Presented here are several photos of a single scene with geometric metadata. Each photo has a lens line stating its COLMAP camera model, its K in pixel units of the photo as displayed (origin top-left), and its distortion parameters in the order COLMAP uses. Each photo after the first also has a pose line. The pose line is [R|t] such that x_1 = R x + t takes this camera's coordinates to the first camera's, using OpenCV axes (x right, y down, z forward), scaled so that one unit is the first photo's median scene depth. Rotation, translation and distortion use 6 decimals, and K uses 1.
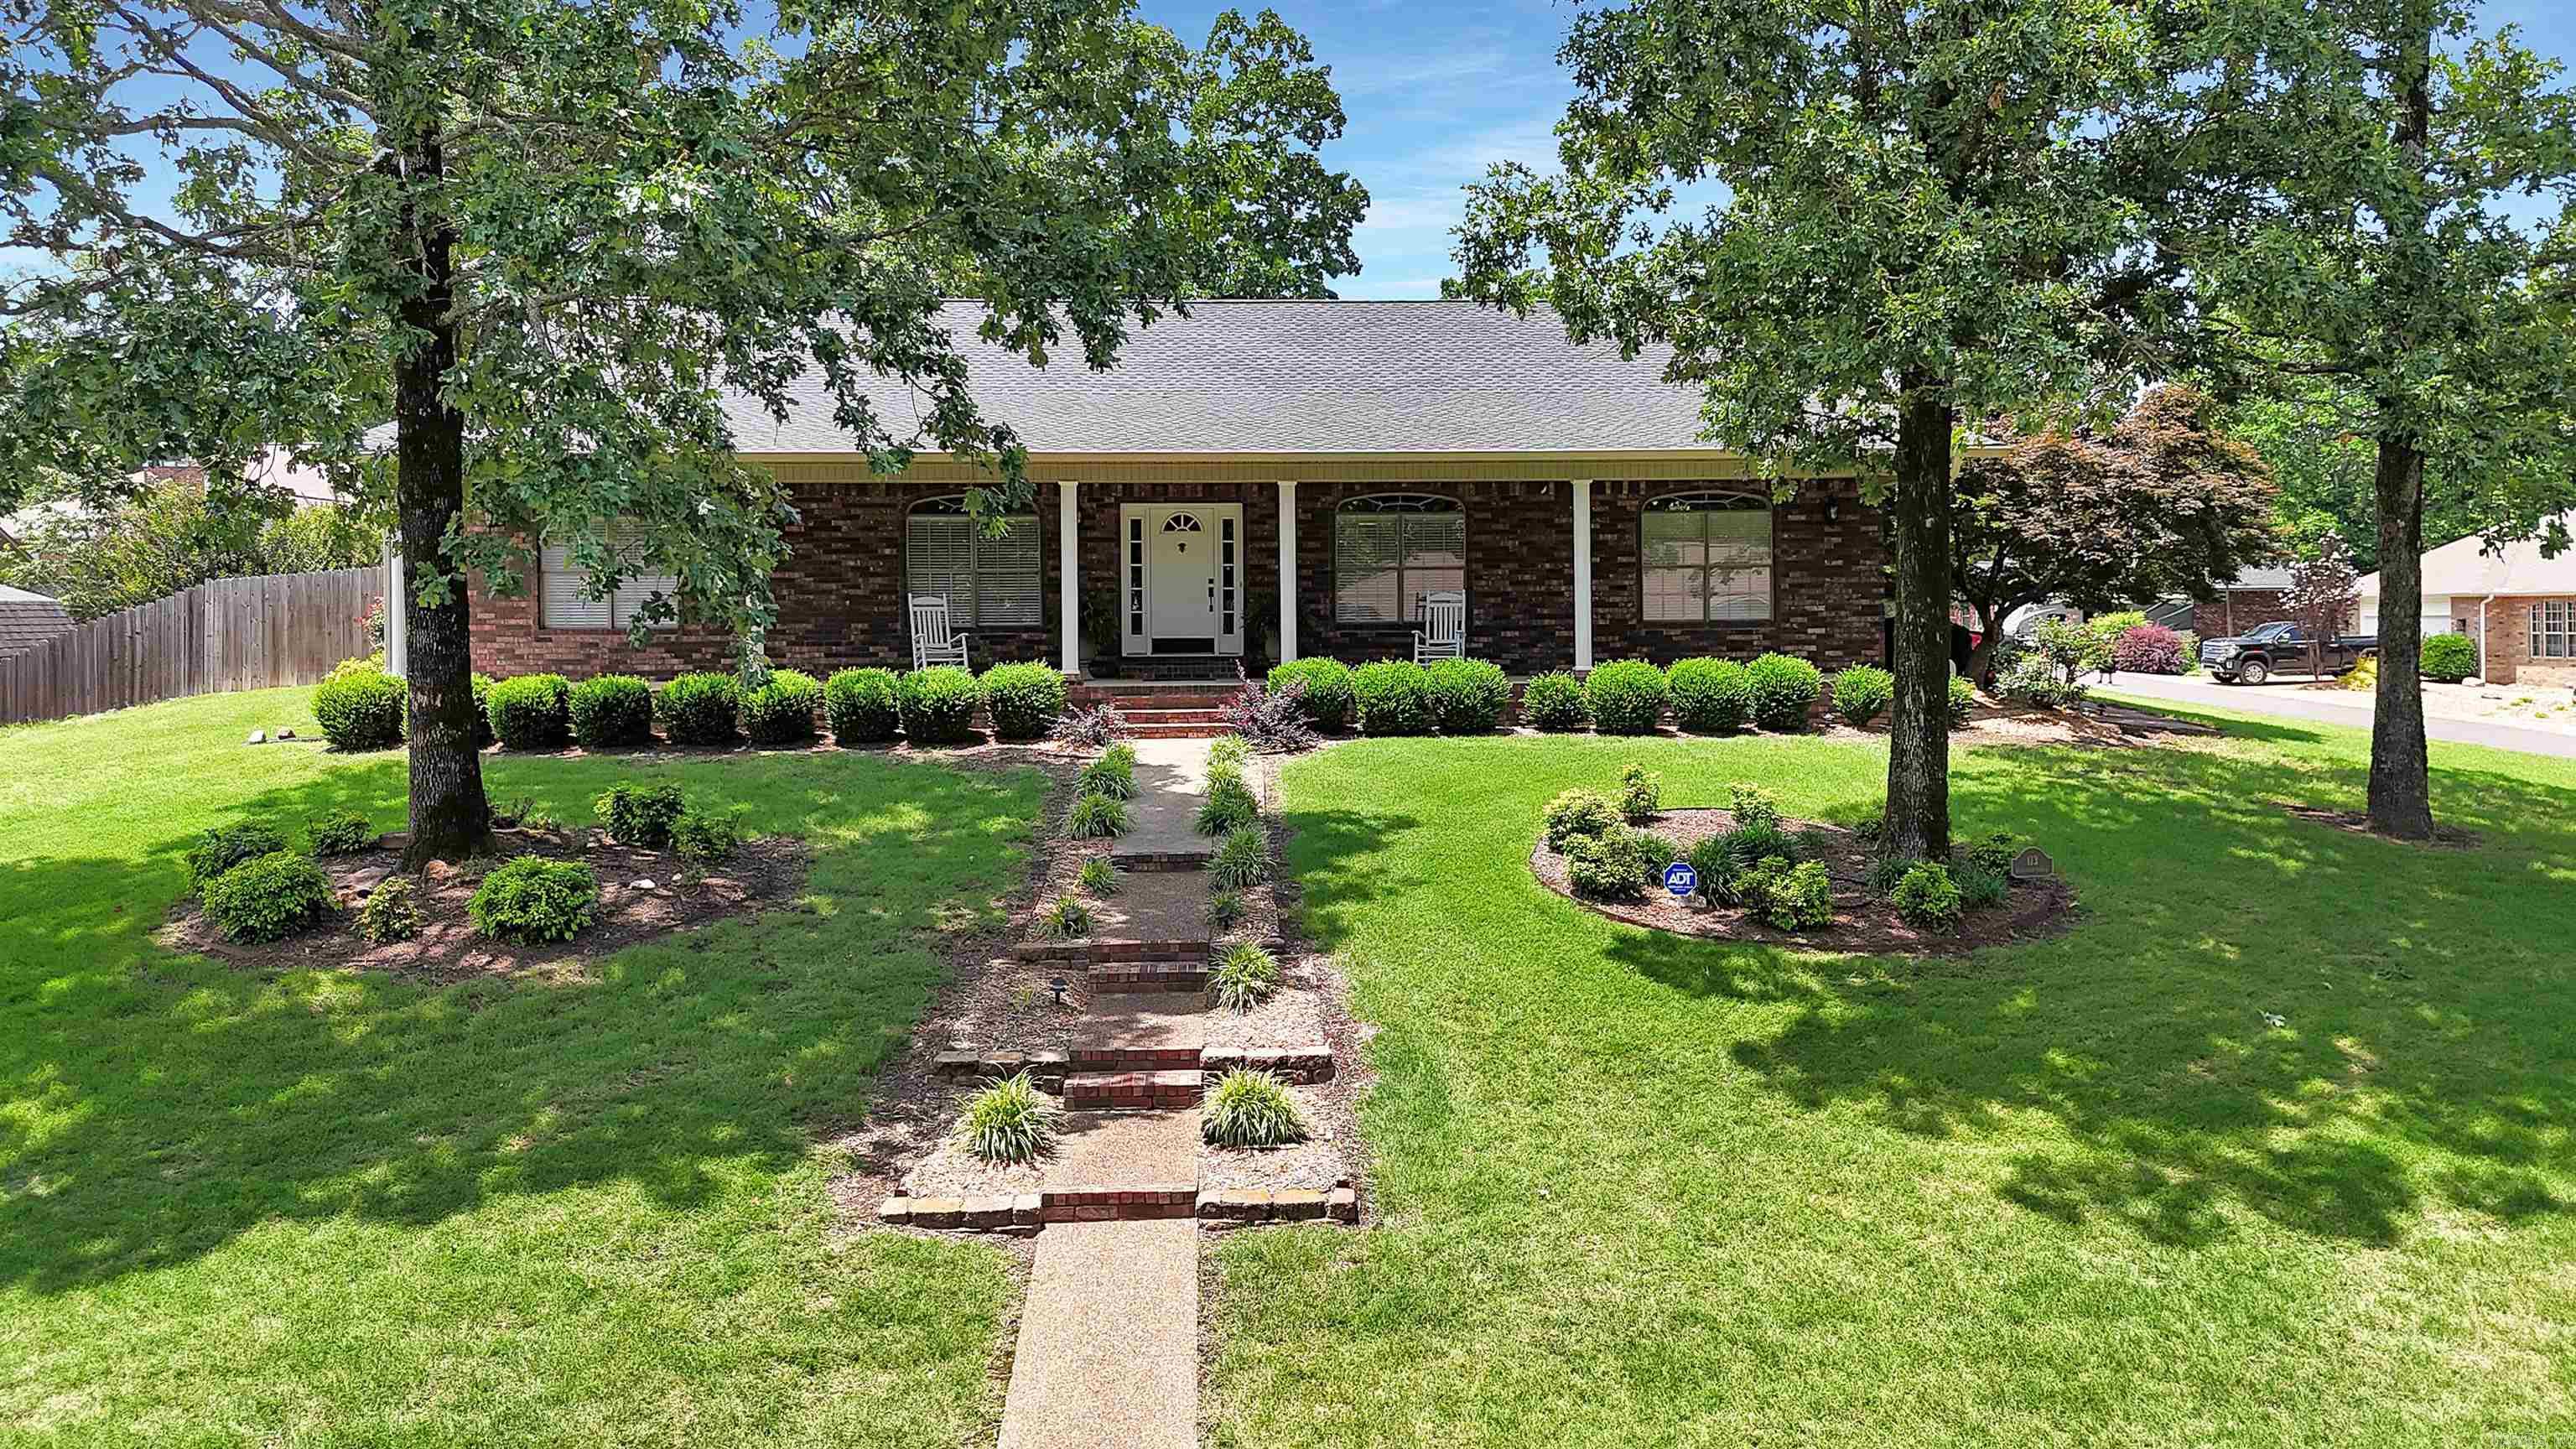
lens RADIAL K [[1808.4, 0, 1343.1], [0, 1808.4, 796.2], [0, 0, 1]] dist [0.031839, -0.001809]
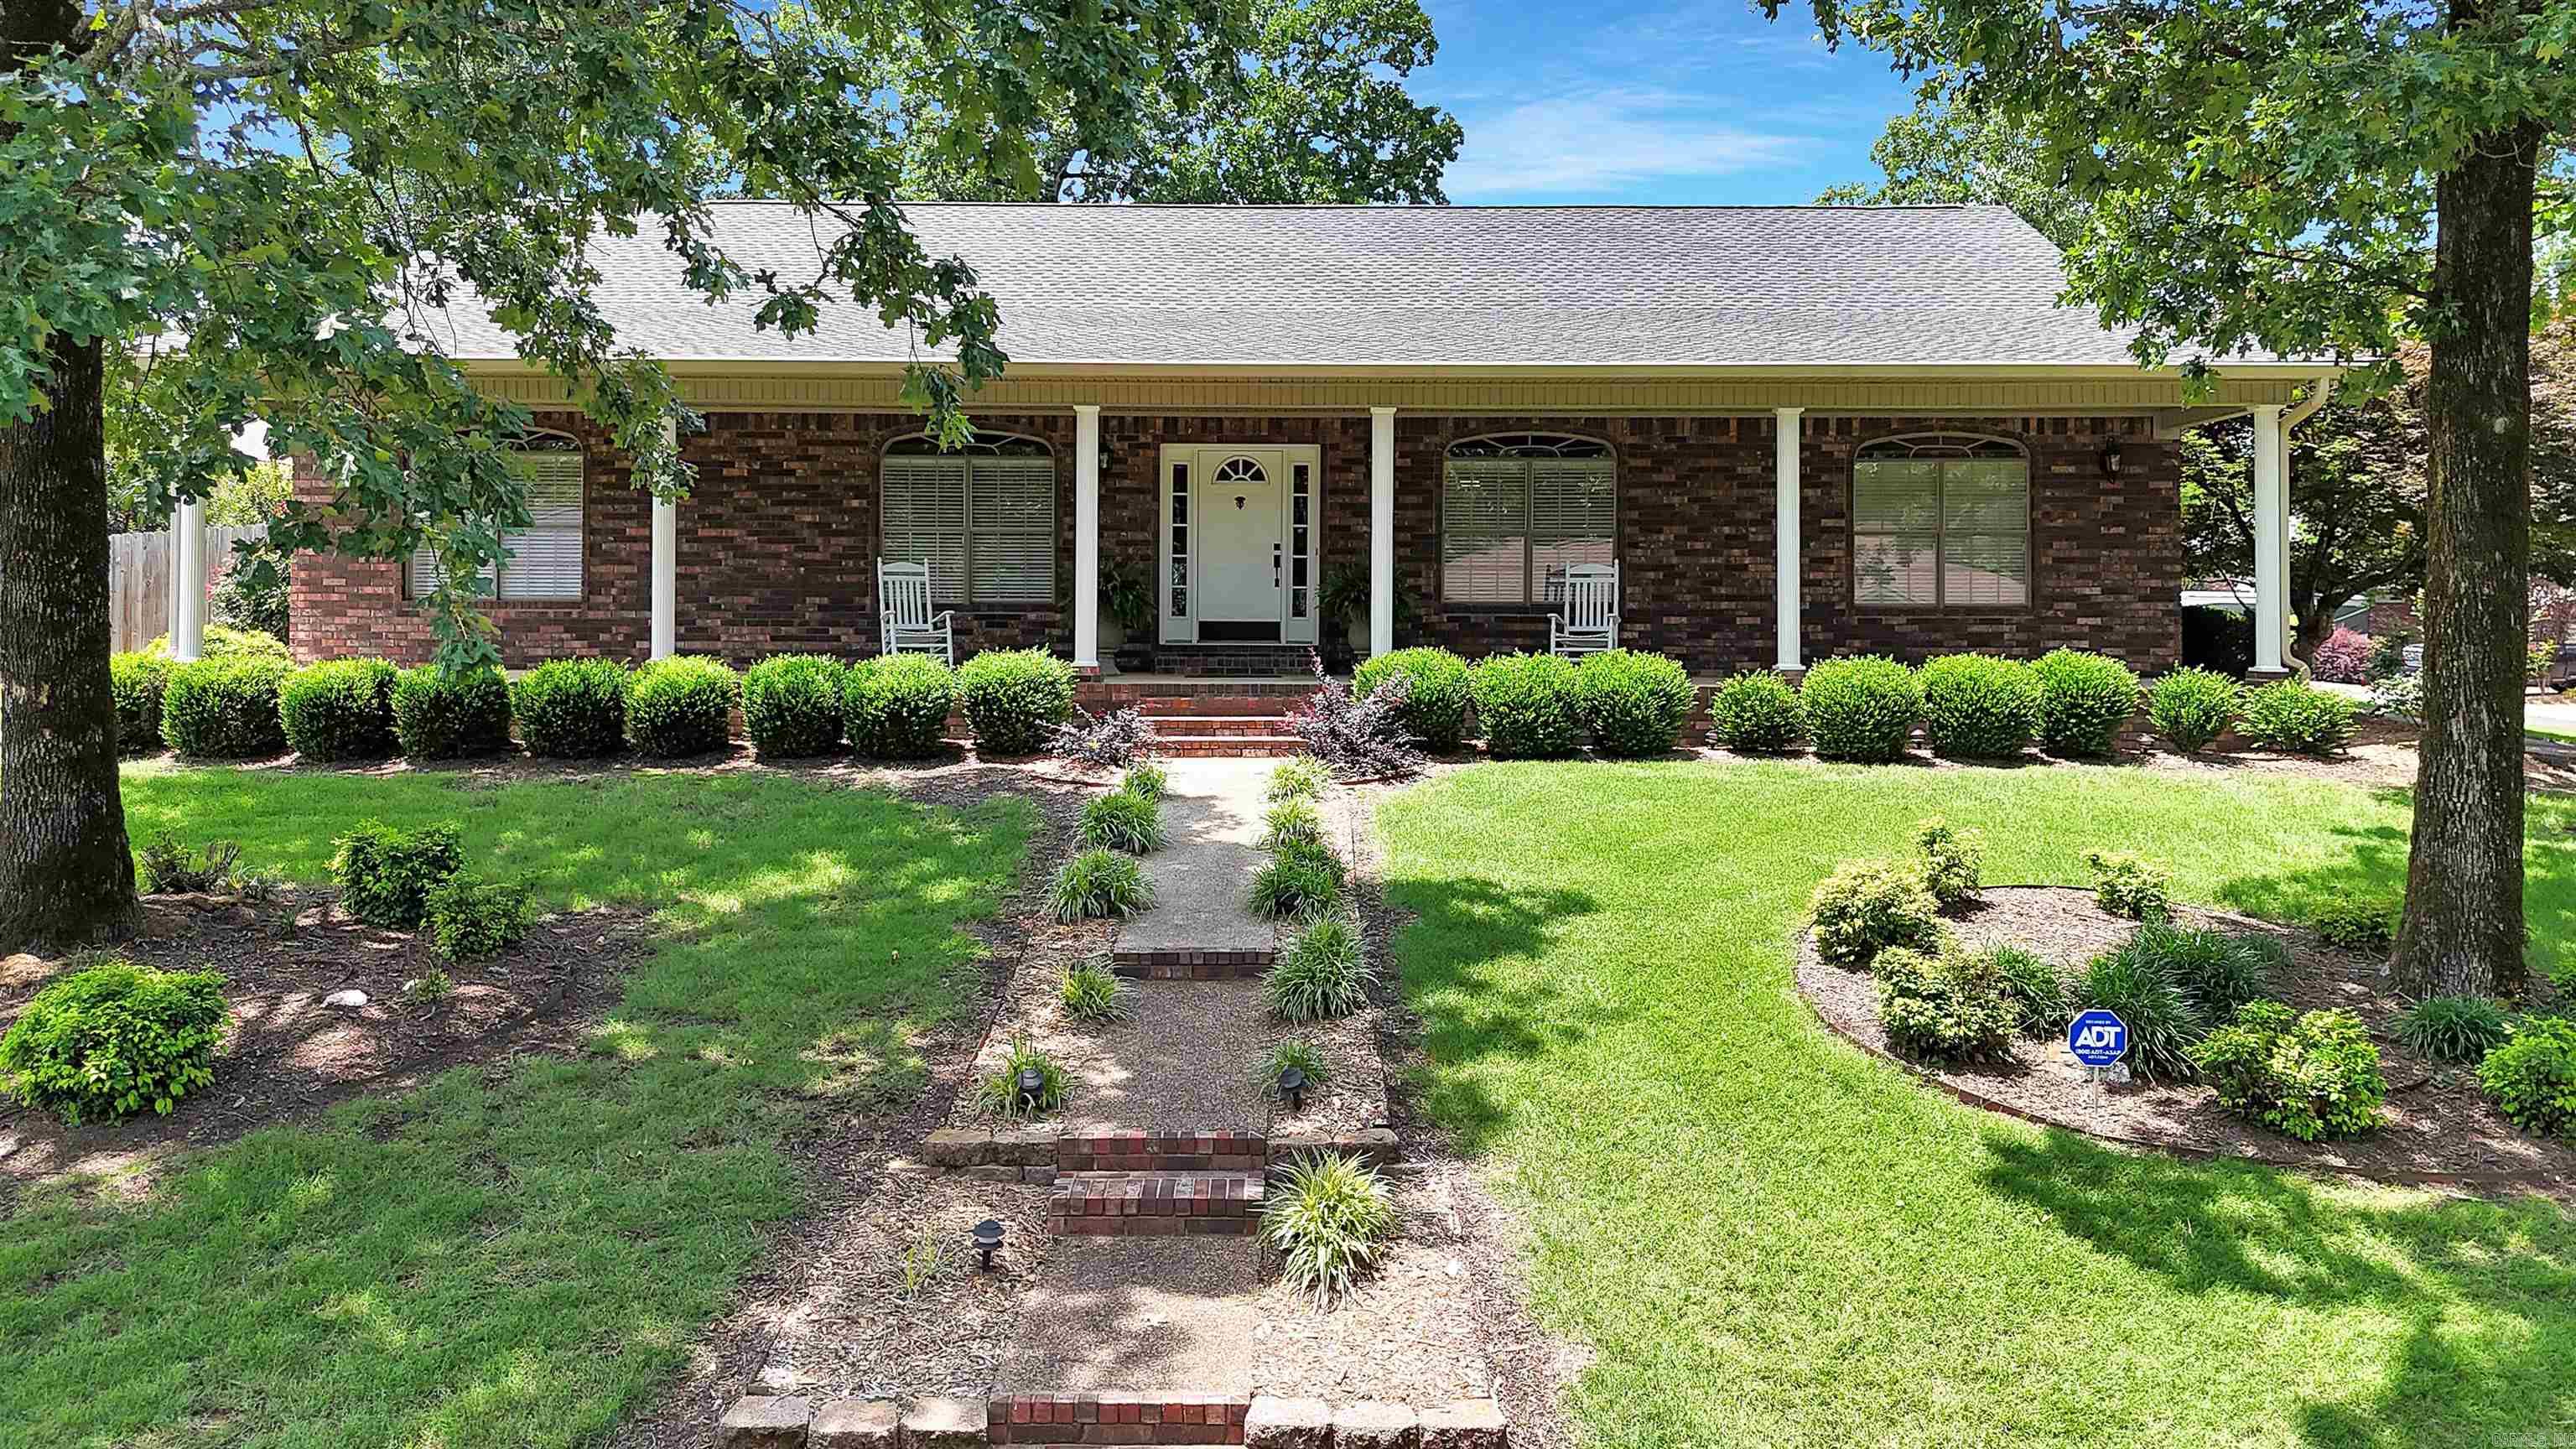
lens RADIAL K [[1846.1, 0, 1288.0], [0, 1846.1, 724.5], [0, 0, 1]] dist [0.037363, -0.000254]
pose [[0.997816, 0.014269, -0.064490, -0.020932], [-0.016764, 0.999125, -0.038317, -0.017684], [0.063887, 0.039314, 0.997182, 0.275544]]
